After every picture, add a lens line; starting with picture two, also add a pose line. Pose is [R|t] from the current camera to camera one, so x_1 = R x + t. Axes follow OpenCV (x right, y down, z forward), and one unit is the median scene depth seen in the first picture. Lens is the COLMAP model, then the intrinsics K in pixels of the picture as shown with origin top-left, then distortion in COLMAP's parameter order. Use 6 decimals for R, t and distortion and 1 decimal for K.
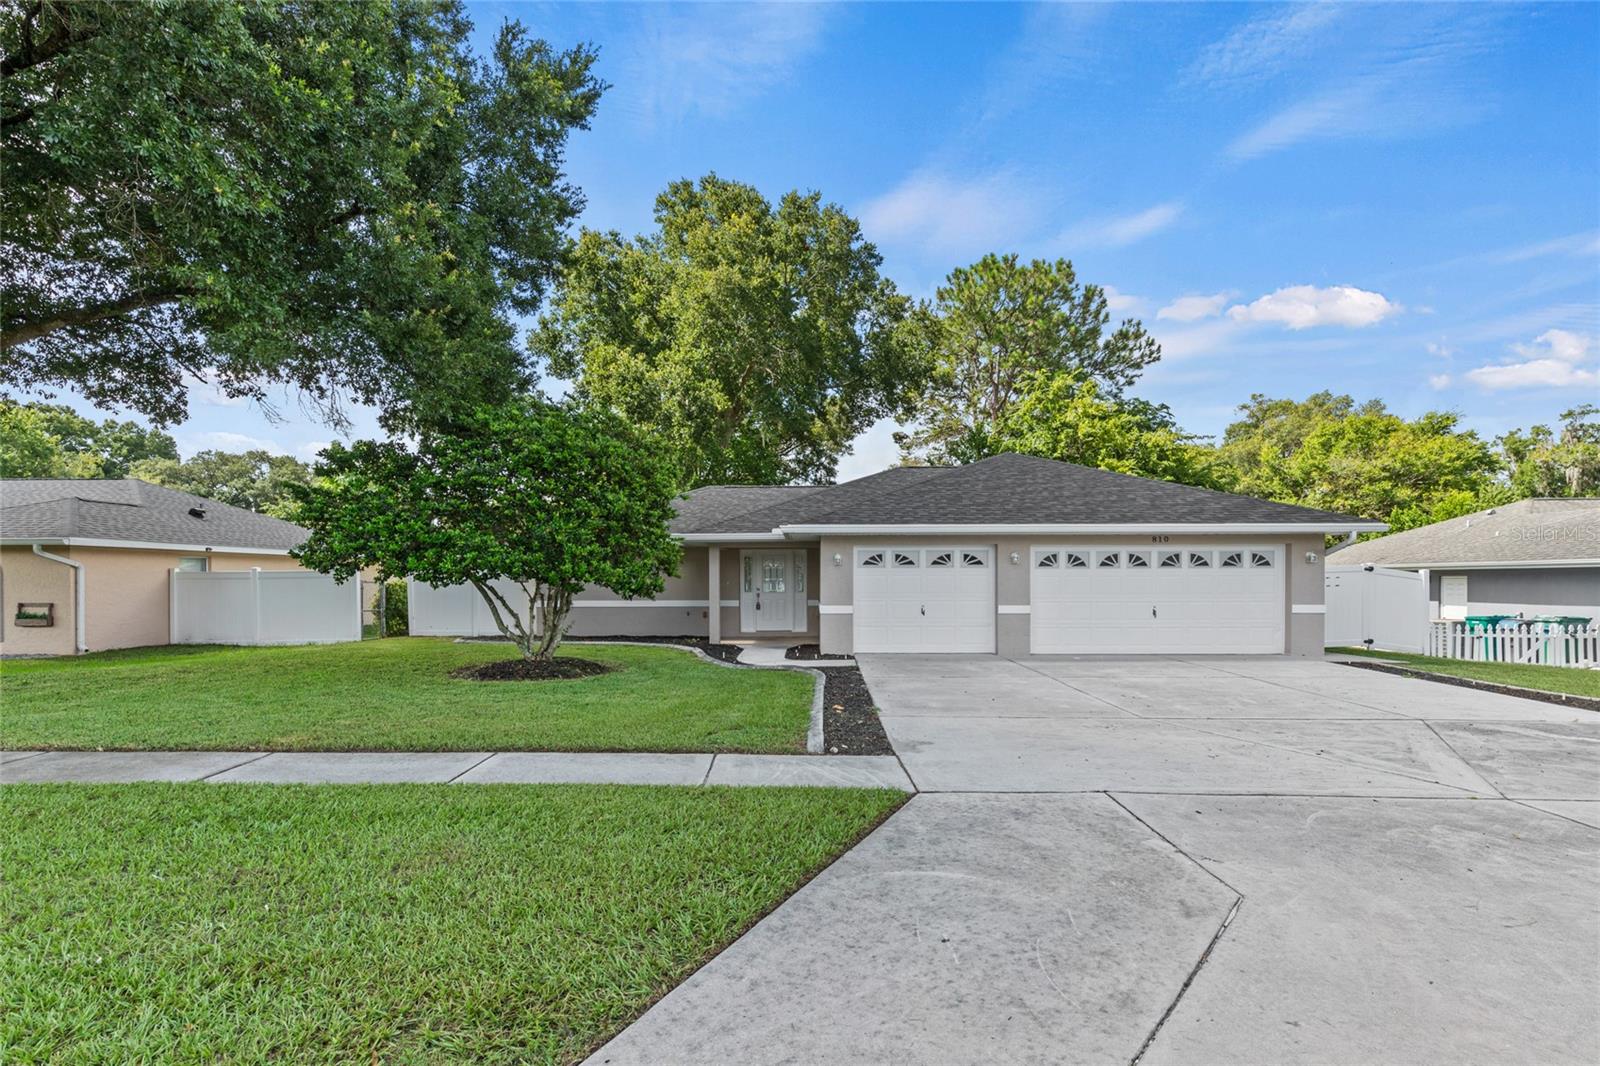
lens RADIAL K [[724.9, 0, 805.9], [0, 724.9, 575.5], [0, 0, 1]] dist [-0.000209, -0.000123]
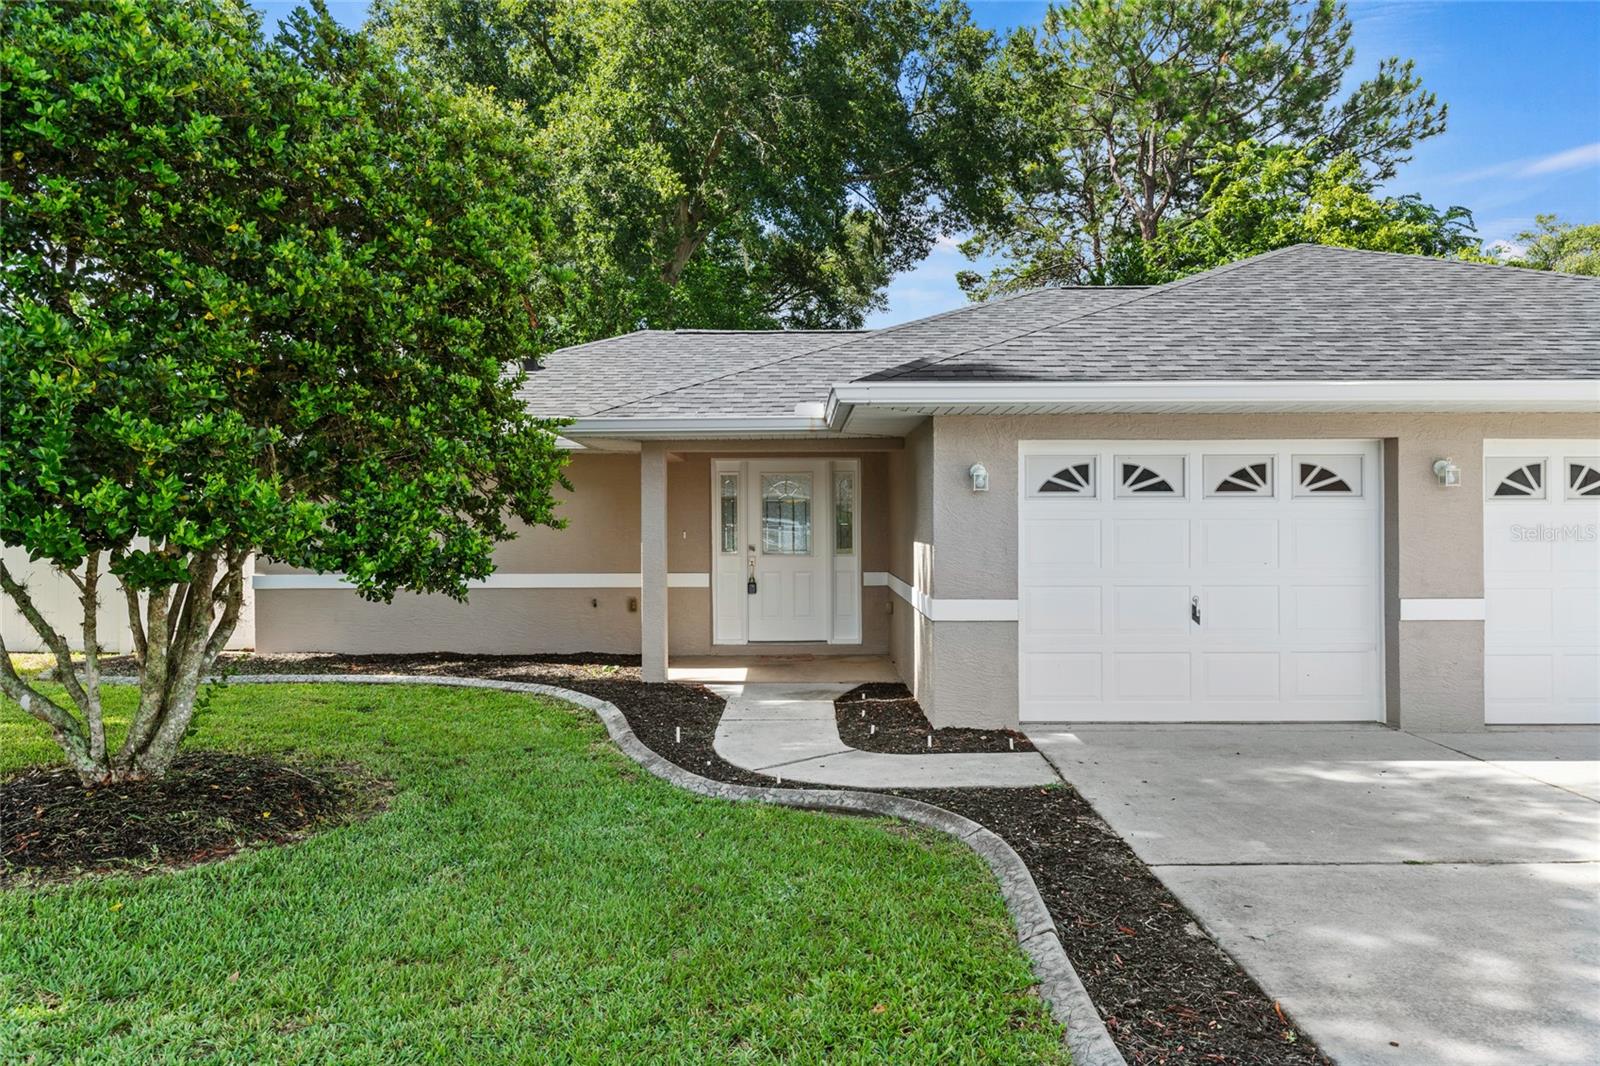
lens RADIAL K [[1090.2, 0, 799.9], [0, 1090.2, 511.5], [0, 0, 1]] dist [-0.000528, 0.000727]
pose [[0.999981, -0.000420, 0.006098, -0.038351], [0.000422, 1.000000, -0.000280, -0.003042], [-0.006098, 0.000283, 0.999981, 0.310158]]
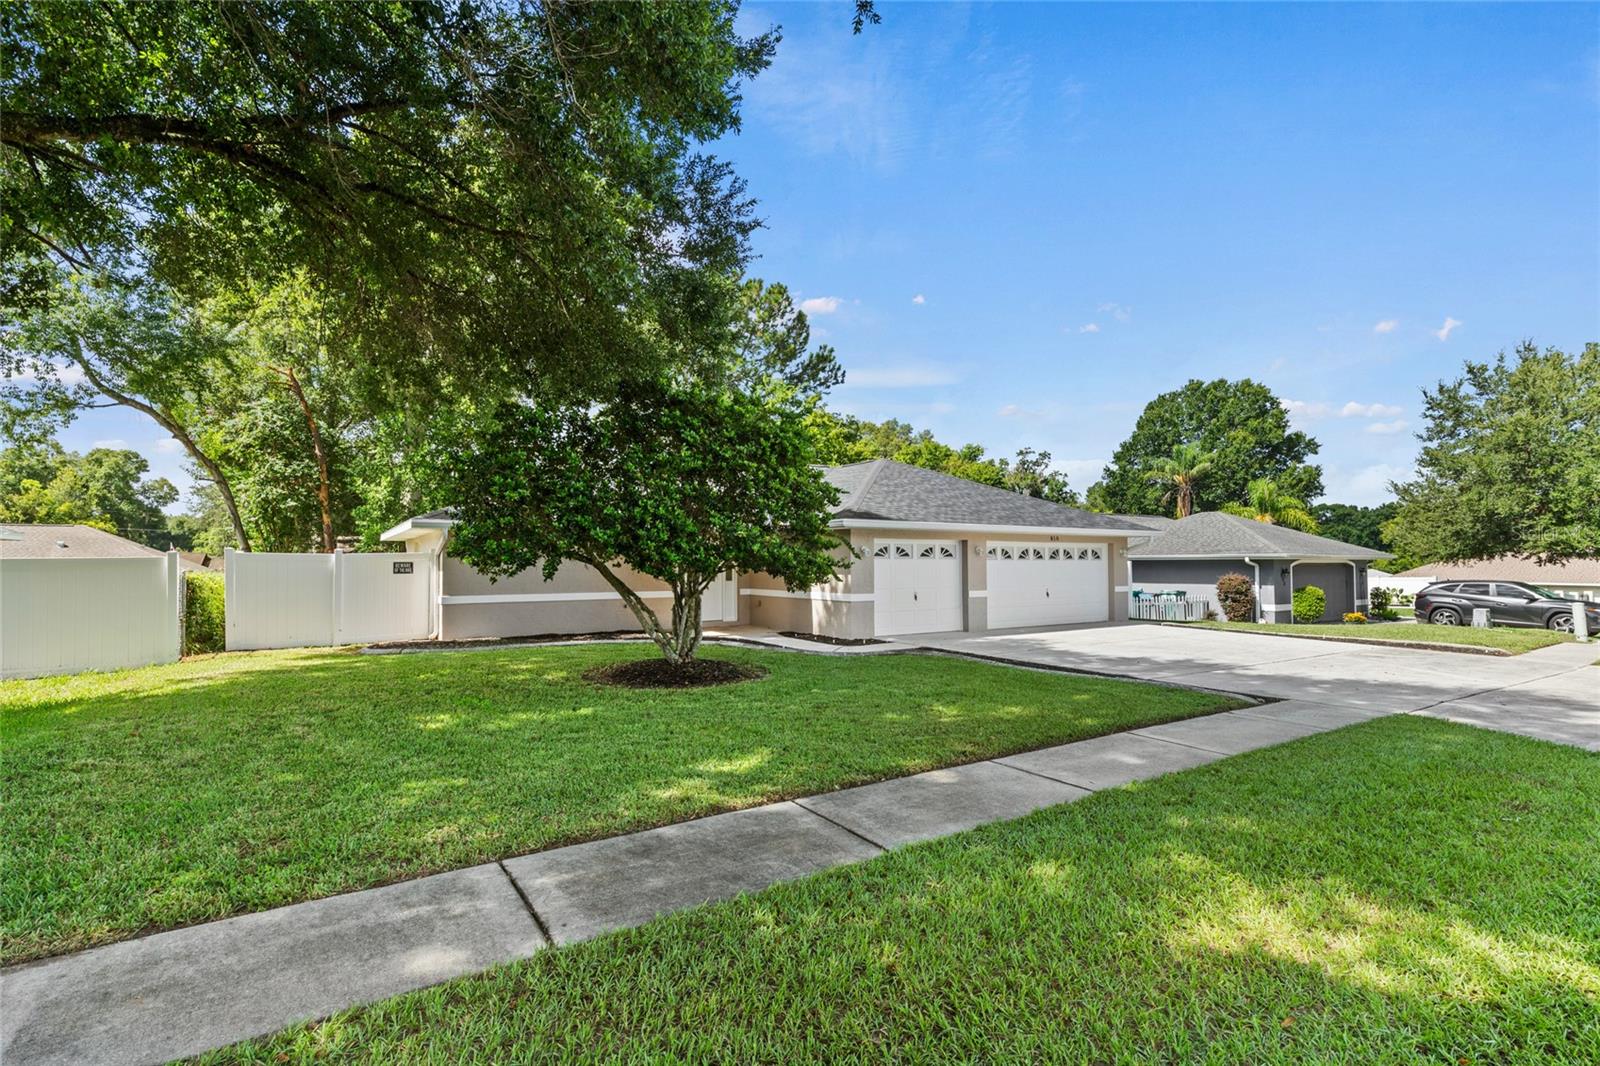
lens RADIAL K [[721.4, 0, 801.1], [0, 721.4, 534.2], [0, 0, 1]] dist [0.008168, -0.000383]
pose [[0.829981, 0.023846, 0.557281, -0.465911], [-0.004197, 0.999324, -0.036509, -0.005573], [-0.557775, 0.027963, 0.829521, 0.106403]]
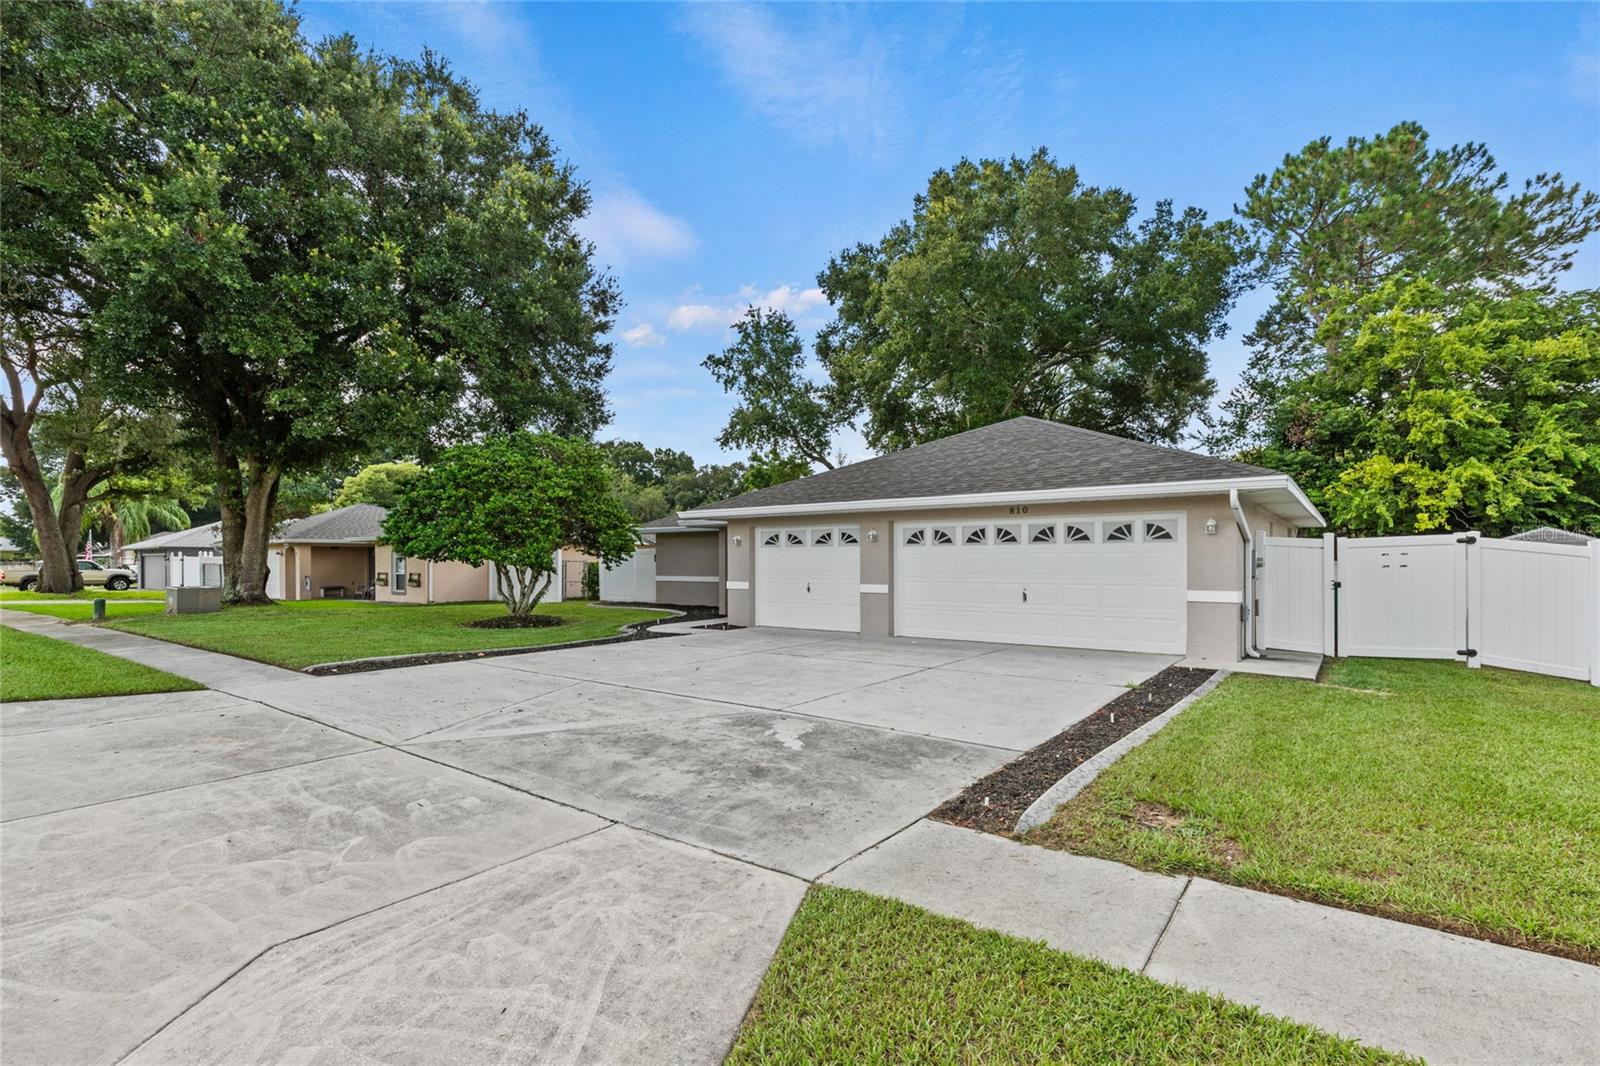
lens RADIAL K [[728.7, 0, 801.4], [0, 728.7, 539.0], [0, 0, 1]] dist [0.009088, -0.000453]
pose [[0.813437, -0.016548, -0.581418, 0.559182], [0.000427, 0.999612, -0.027854, 0.005513], [0.581653, 0.022409, 0.813128, 0.106643]]
